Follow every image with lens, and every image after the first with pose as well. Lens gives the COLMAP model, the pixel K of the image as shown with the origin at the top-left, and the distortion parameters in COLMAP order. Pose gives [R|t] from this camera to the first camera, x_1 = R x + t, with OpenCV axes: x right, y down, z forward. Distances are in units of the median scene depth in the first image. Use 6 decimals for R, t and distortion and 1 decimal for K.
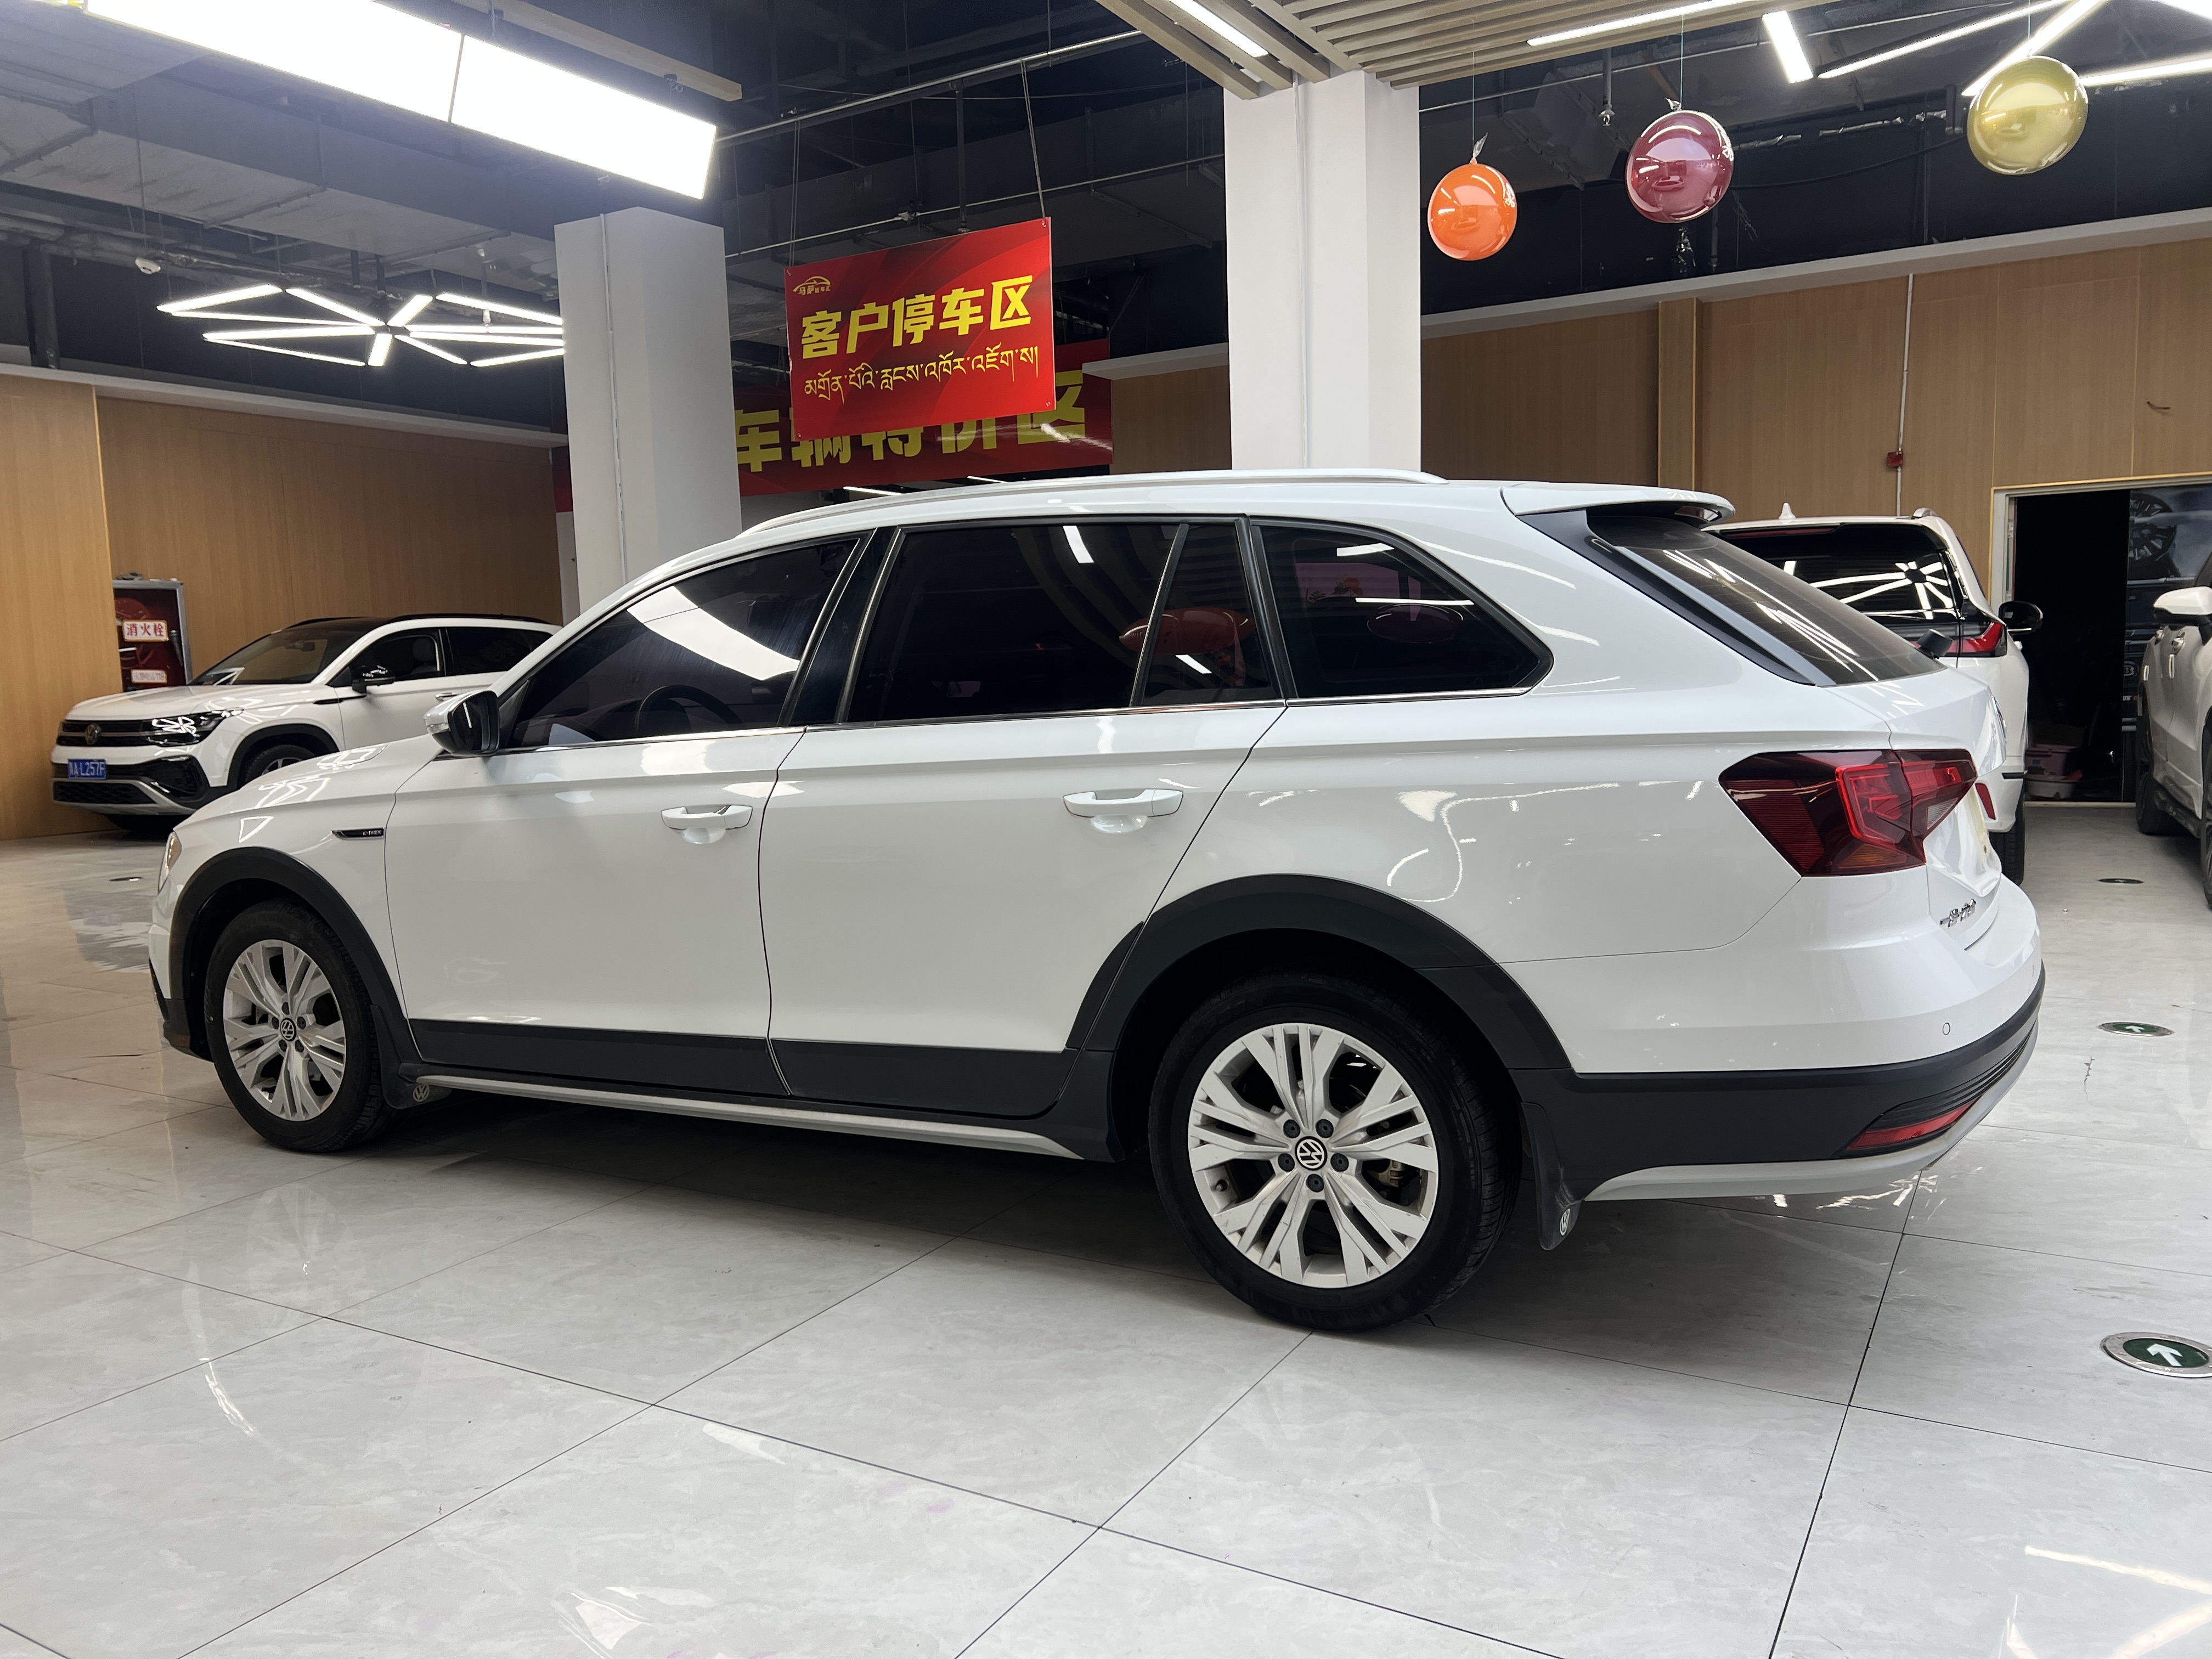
lens RADIAL K [[1671.1, 0, 1115.4], [0, 1671.1, 827.7], [0, 0, 1]] dist [0.046412, -0.046495]
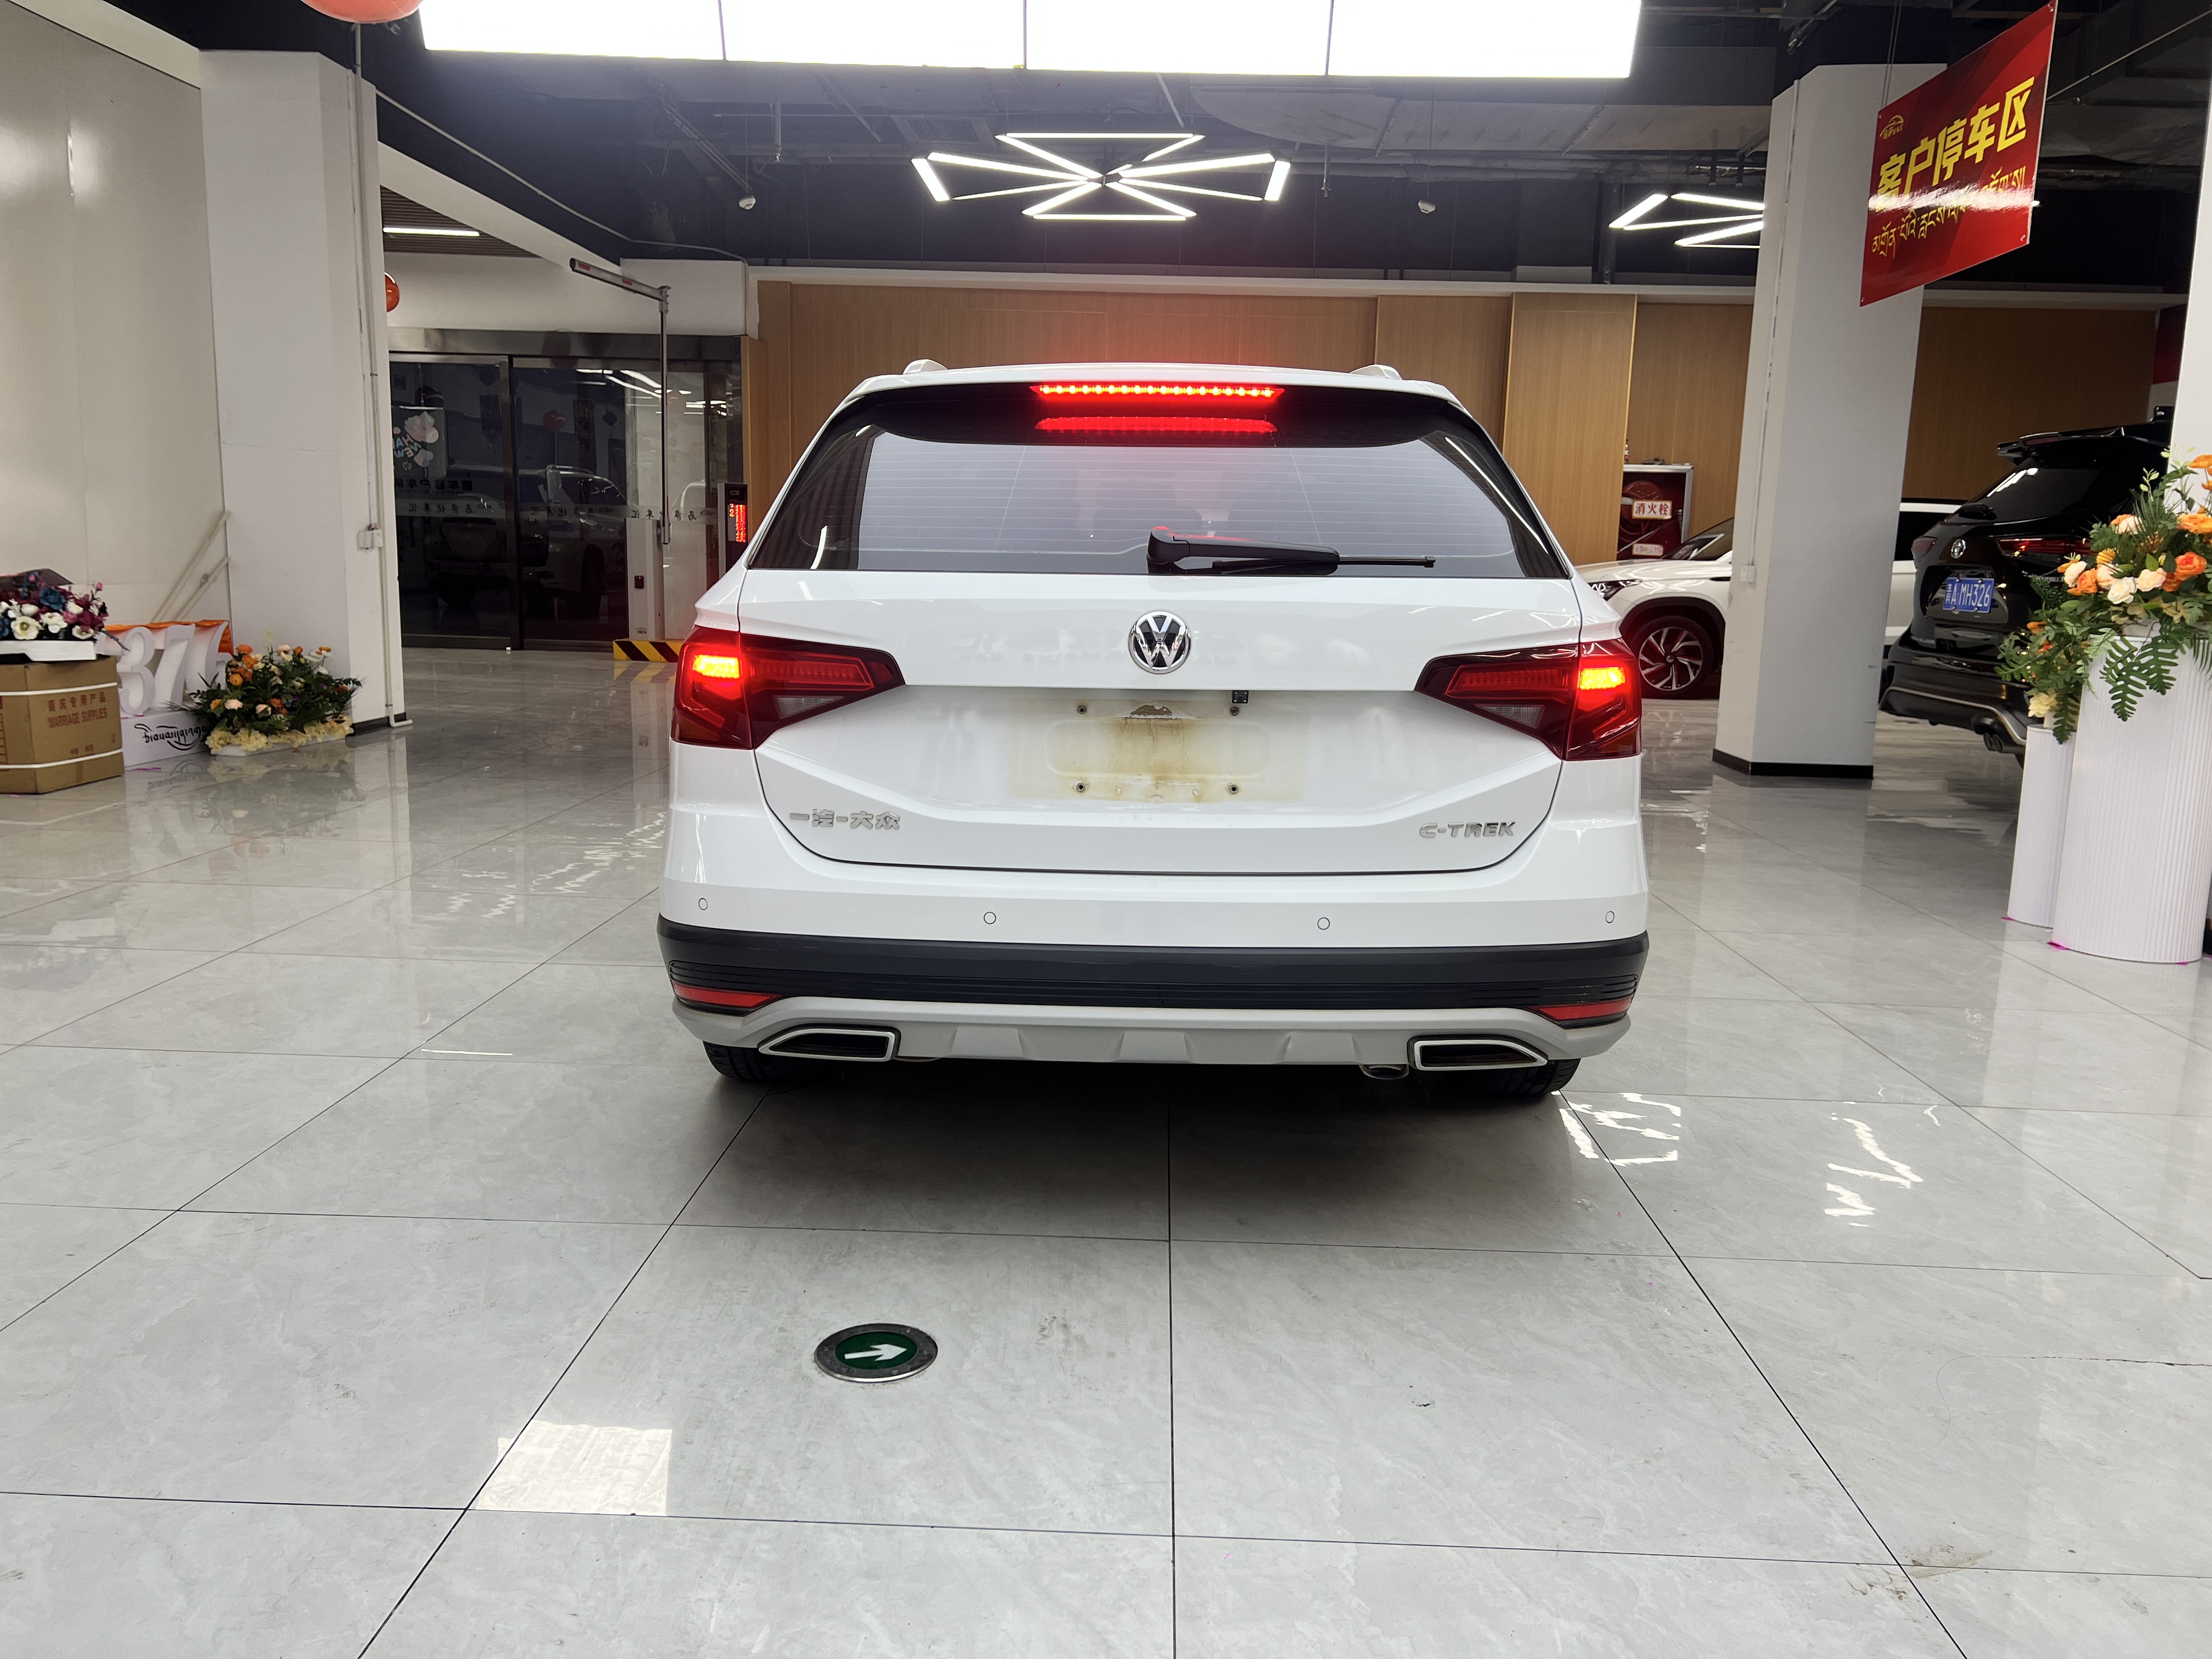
lens RADIAL K [[1671.1, 0, 1115.4], [0, 1671.1, 827.7], [0, 0, 1]] dist [0.046412, -0.046495]
pose [[0.471448, 0.187926, -0.861638, 0.500619], [-0.130119, 0.981161, 0.142799, -0.036007], [0.872242, 0.044793, 0.487019, 0.241724]]
